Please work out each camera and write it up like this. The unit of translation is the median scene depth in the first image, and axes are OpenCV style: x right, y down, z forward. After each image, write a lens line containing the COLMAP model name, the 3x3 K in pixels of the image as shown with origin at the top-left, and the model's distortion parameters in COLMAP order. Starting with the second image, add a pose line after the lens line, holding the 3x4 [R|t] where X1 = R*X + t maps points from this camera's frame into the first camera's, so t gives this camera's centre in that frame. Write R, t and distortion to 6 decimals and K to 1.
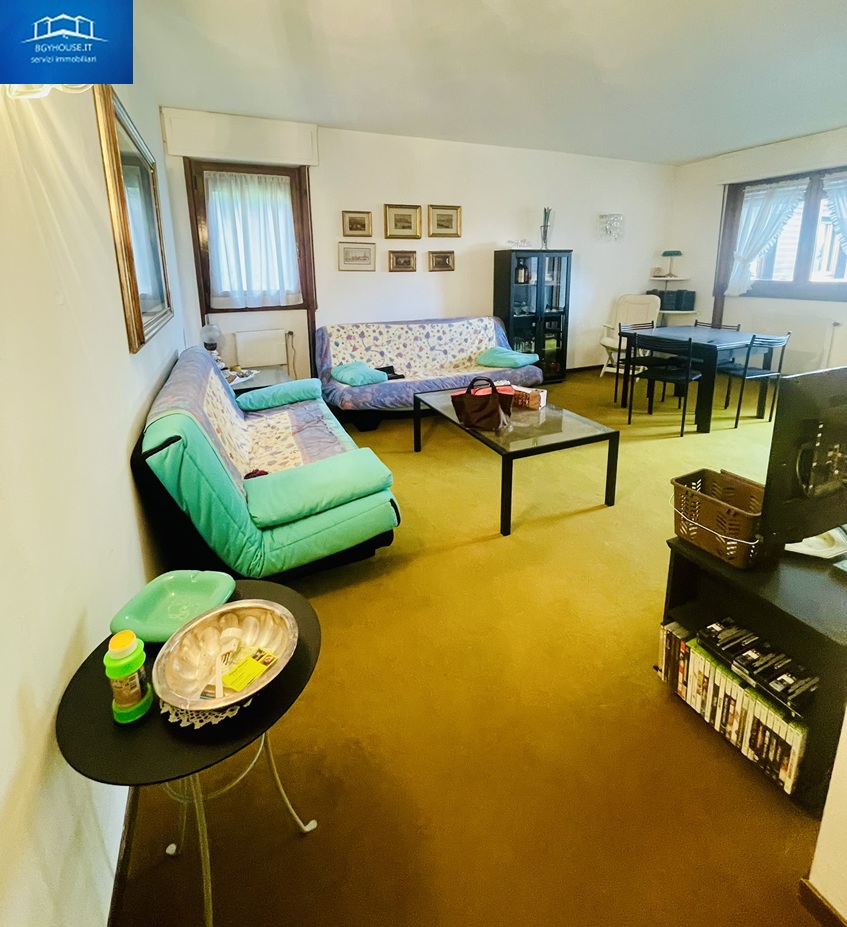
lens RADIAL K [[455.6, 0, 425.8], [0, 455.6, 363.5], [0, 0, 1]] dist [0.000685, -0.000266]
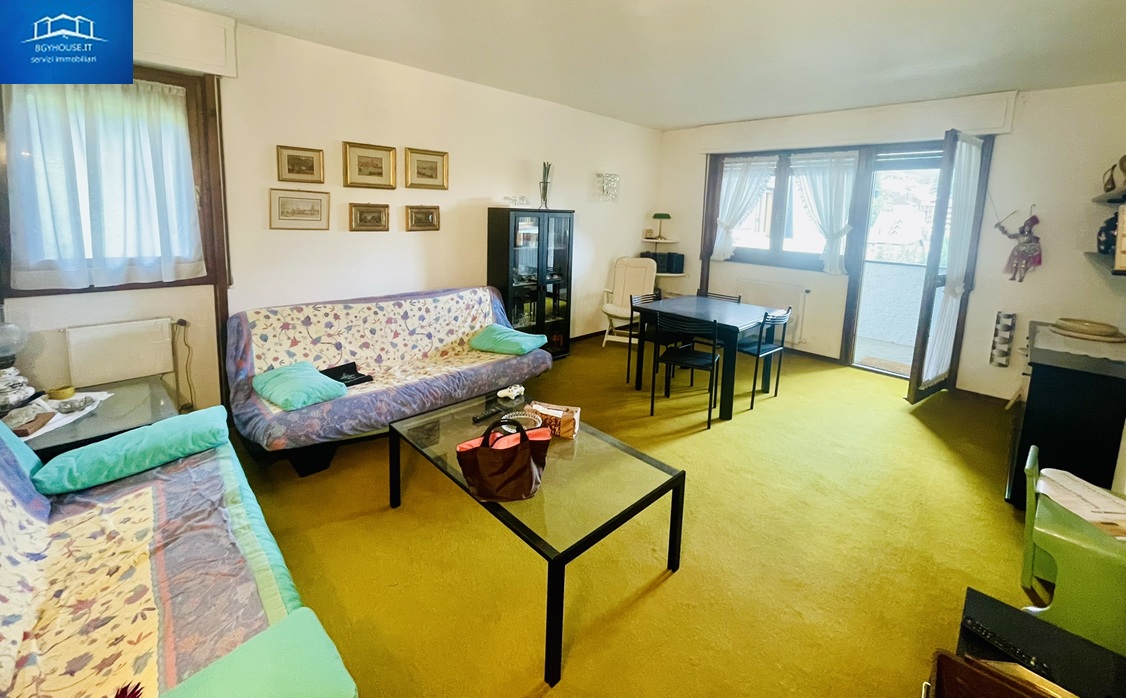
lens RADIAL K [[459.8, 0, 566.5], [0, 459.8, 269.4], [0, 0, 1]] dist [-0.002357, -0.000251]
pose [[0.934961, -0.001610, 0.354747, -0.016825], [0.028745, 0.997045, -0.071235, -0.077737], [-0.353584, 0.076799, 0.932245, 0.188726]]
